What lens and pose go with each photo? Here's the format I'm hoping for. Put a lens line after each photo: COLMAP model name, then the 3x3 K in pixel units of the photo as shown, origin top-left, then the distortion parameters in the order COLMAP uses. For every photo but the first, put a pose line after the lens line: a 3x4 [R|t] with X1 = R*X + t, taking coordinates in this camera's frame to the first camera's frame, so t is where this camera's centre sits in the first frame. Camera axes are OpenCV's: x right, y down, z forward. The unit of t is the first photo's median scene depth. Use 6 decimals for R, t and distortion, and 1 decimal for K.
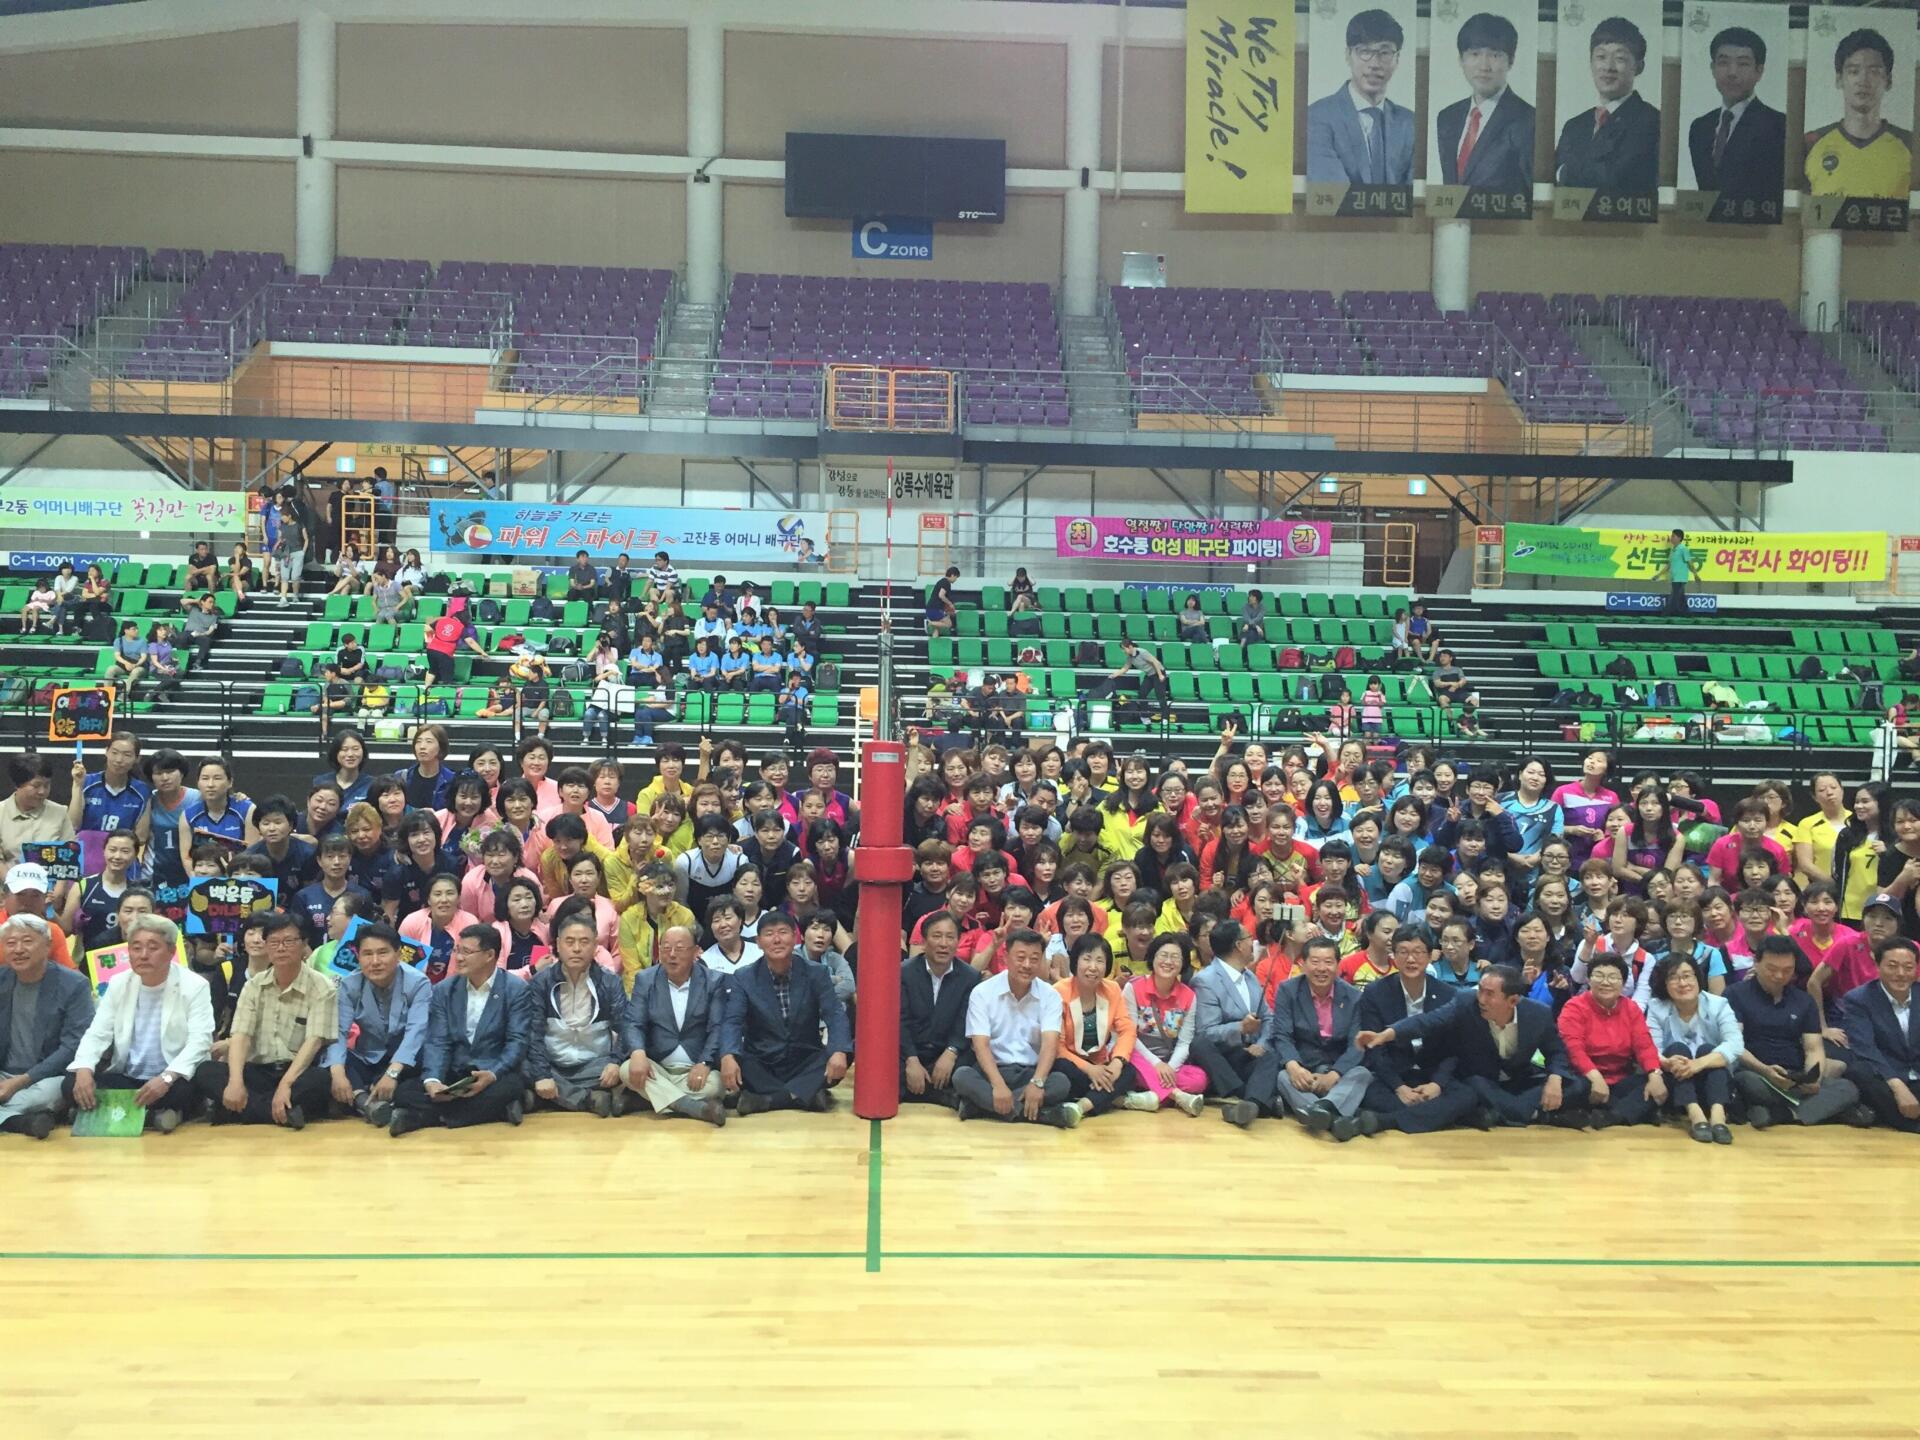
lens RADIAL K [[1637.5, 0, 949.0], [0, 1637.5, 738.8], [0, 0, 1]] dist [0.096714, -0.113514]
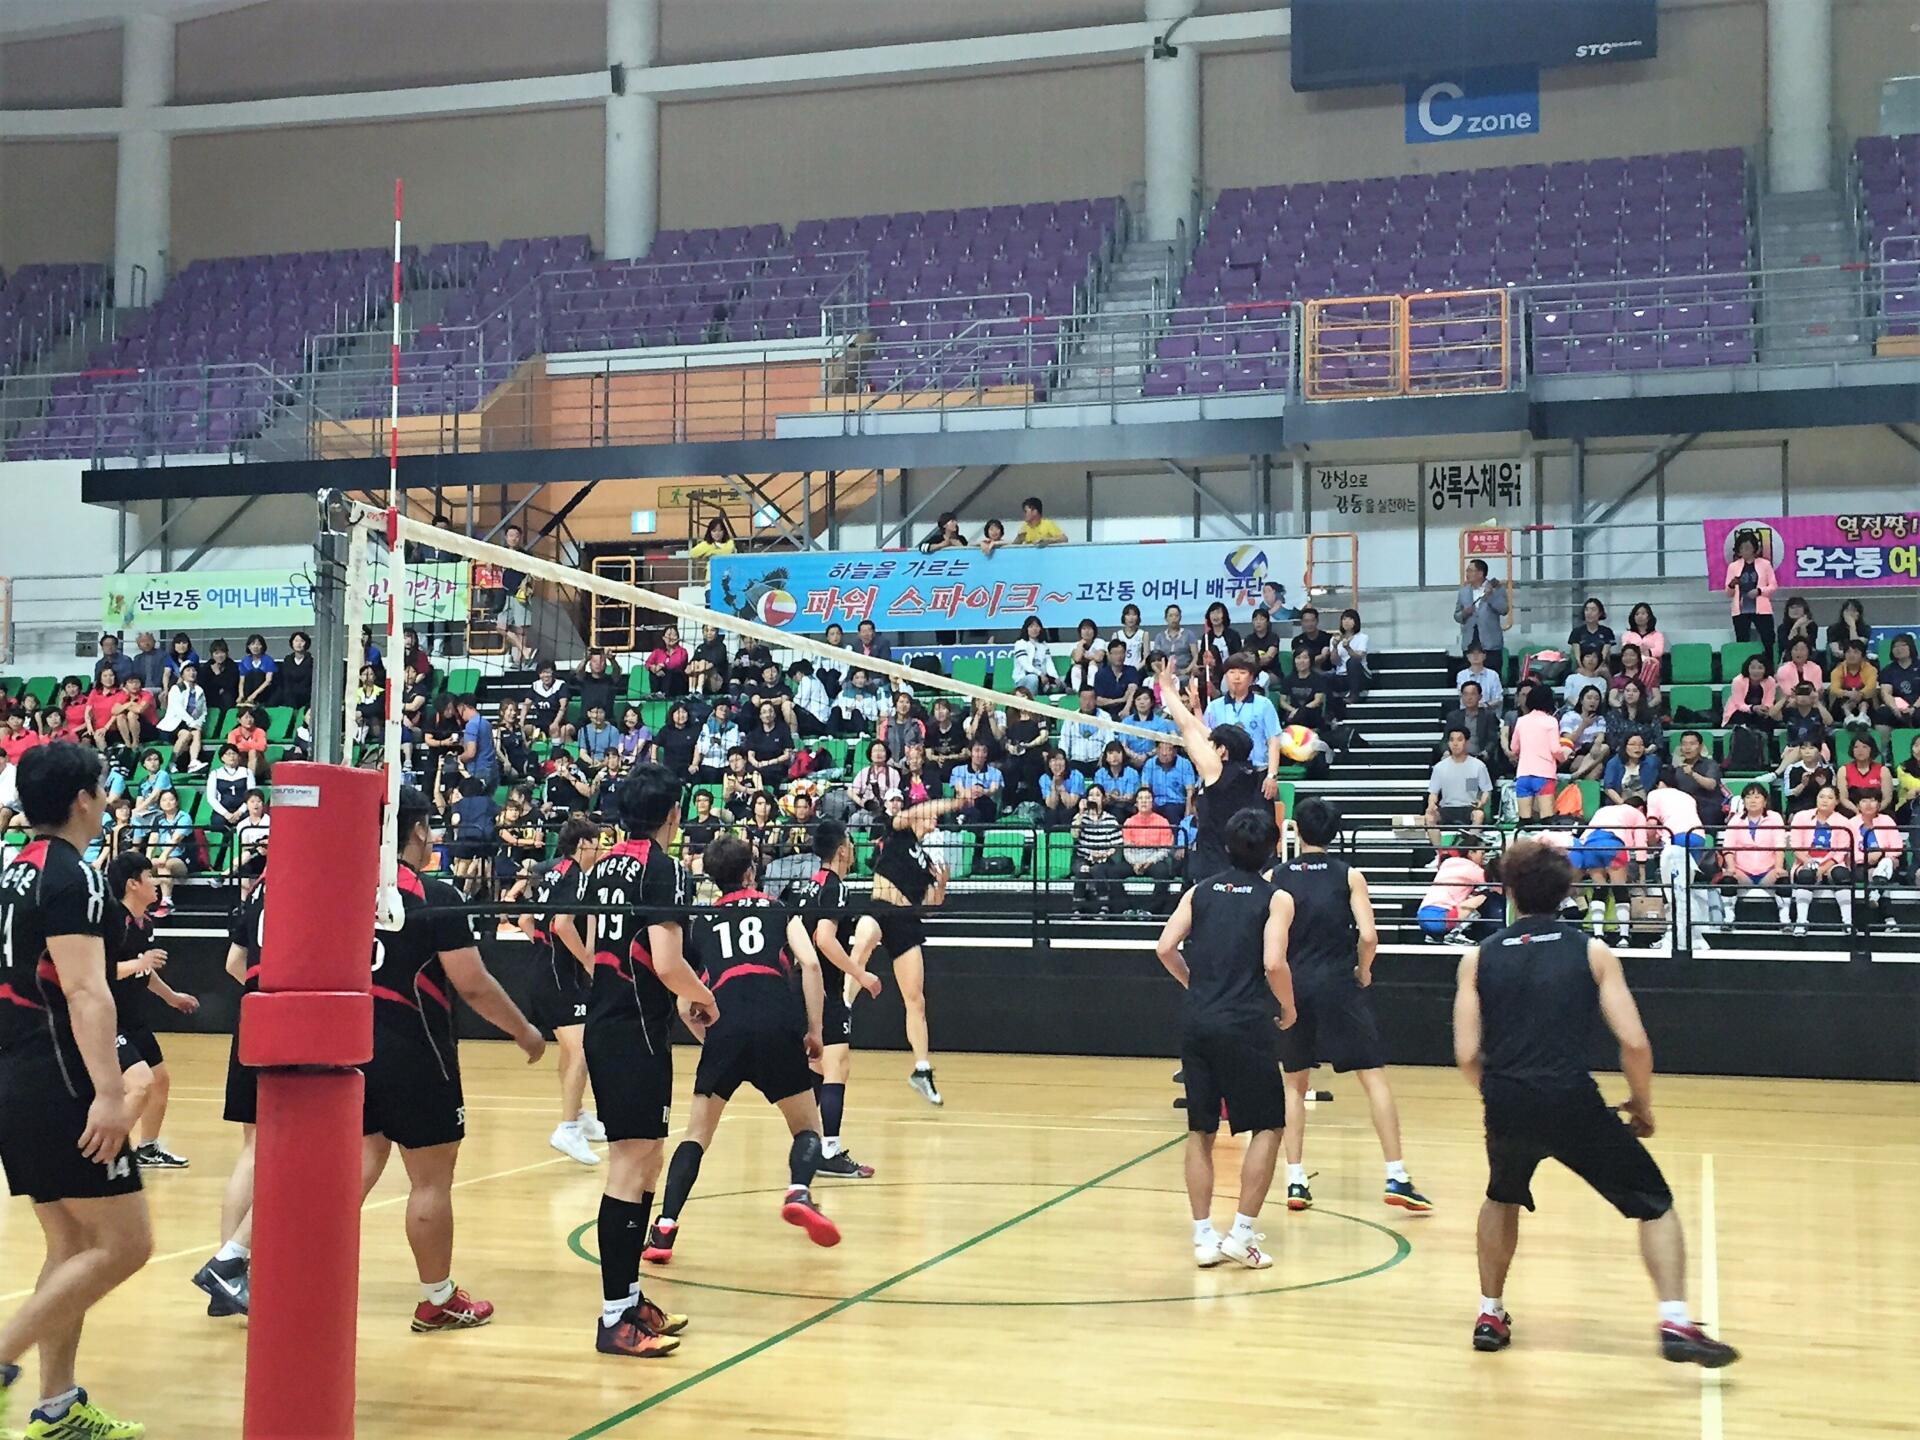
lens RADIAL K [[2457.6, 0, 967.7], [0, 2457.6, 744.2], [0, 0, 1]] dist [0.078750, 0.000000]
pose [[0.946292, -0.031694, -0.321755, 0.093326], [0.003954, 0.996244, -0.086504, 0.015190], [0.323288, 0.080586, 0.942863, 0.106180]]
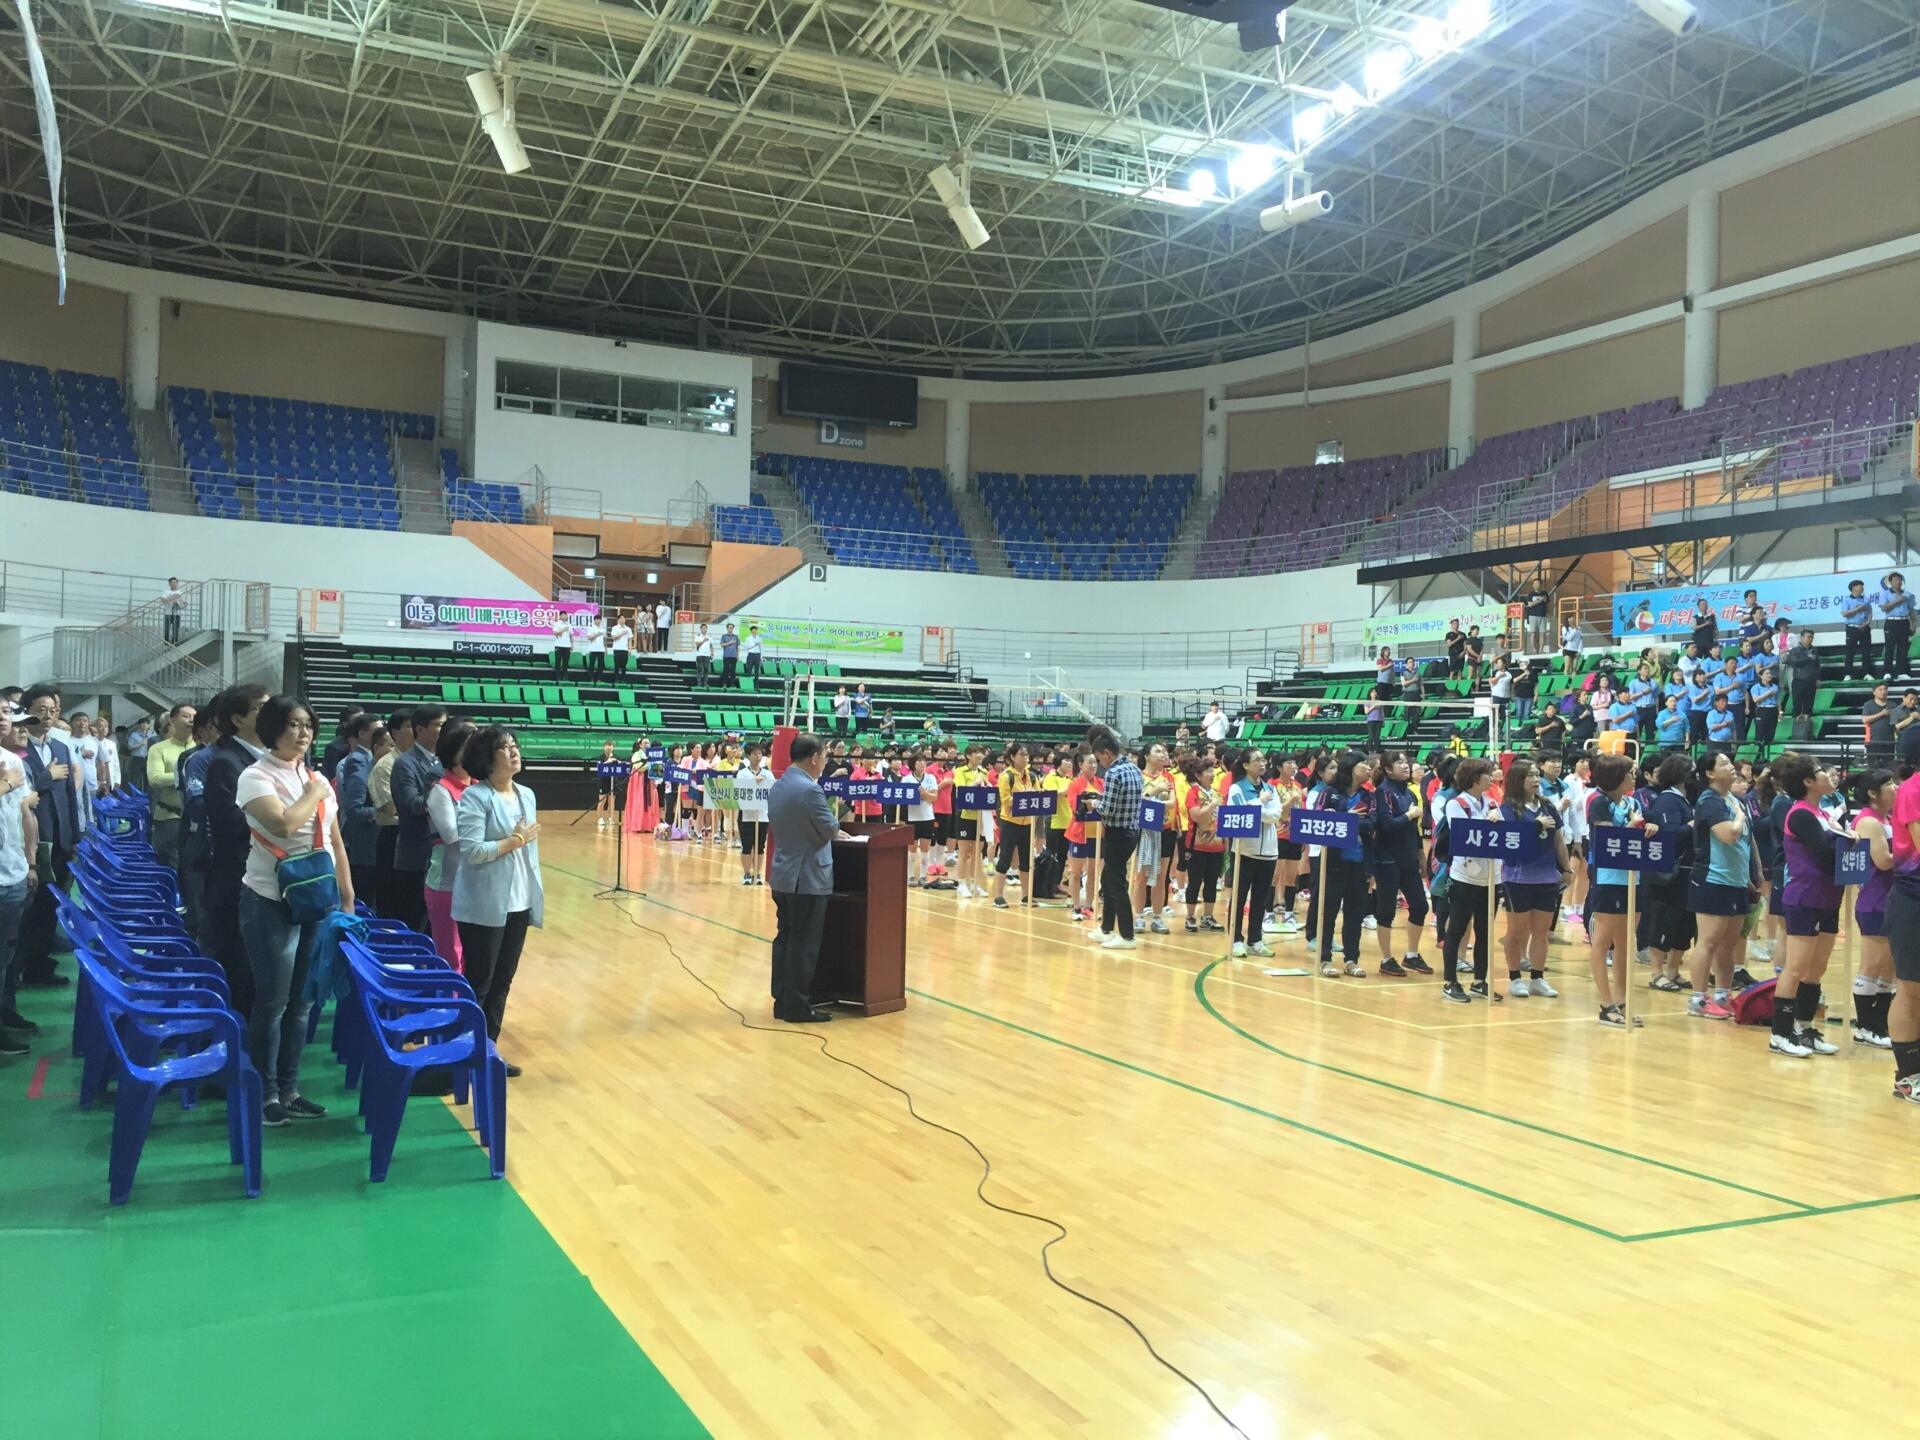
lens RADIAL K [[1637.5, 0, 960.9], [0, 1637.5, 714.1], [0, 0, 1]] dist [0.096714, -0.113514]
pose [[0.394498, -0.032751, -0.918313, 0.575651], [-0.044114, 0.997537, -0.054528, 0.027601], [0.917837, 0.062022, 0.392082, 0.092185]]
